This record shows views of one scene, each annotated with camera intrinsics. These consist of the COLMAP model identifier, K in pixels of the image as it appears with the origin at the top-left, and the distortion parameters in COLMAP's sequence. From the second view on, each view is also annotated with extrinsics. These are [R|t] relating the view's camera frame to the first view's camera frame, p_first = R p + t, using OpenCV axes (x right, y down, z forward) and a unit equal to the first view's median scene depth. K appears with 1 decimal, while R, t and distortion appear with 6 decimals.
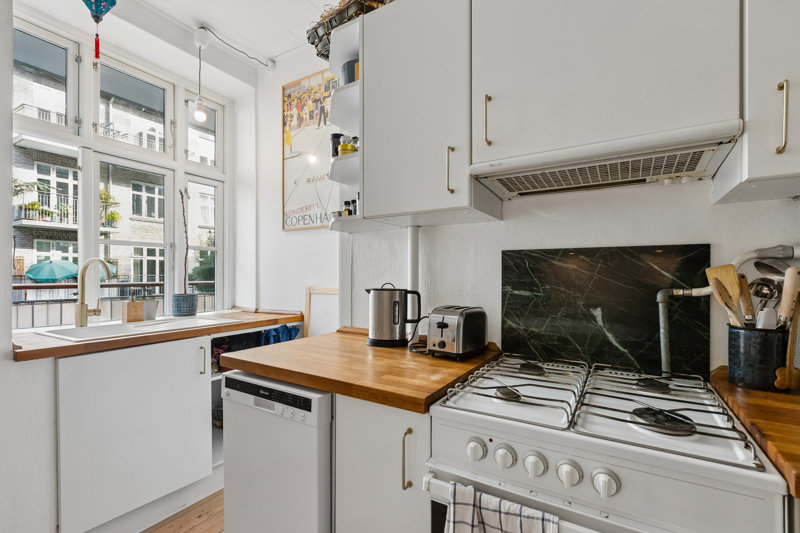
lens RADIAL K [[368.2, 0, 400.3], [0, 368.2, 274.0], [0, 0, 1]] dist [0.004693, 0.000295]
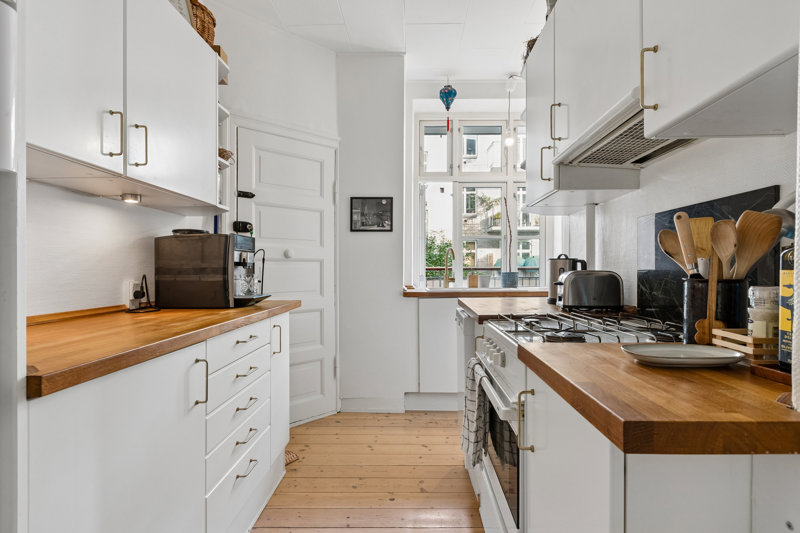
lens RADIAL K [[411.7, 0, 401.8], [0, 411.7, 268.2], [0, 0, 1]] dist [-0.000940, -0.000021]
pose [[0.485915, -0.004061, -0.873996, 0.882876], [-0.000091, 0.999989, -0.004697, 0.077155], [0.874006, 0.002362, 0.485910, -0.141056]]
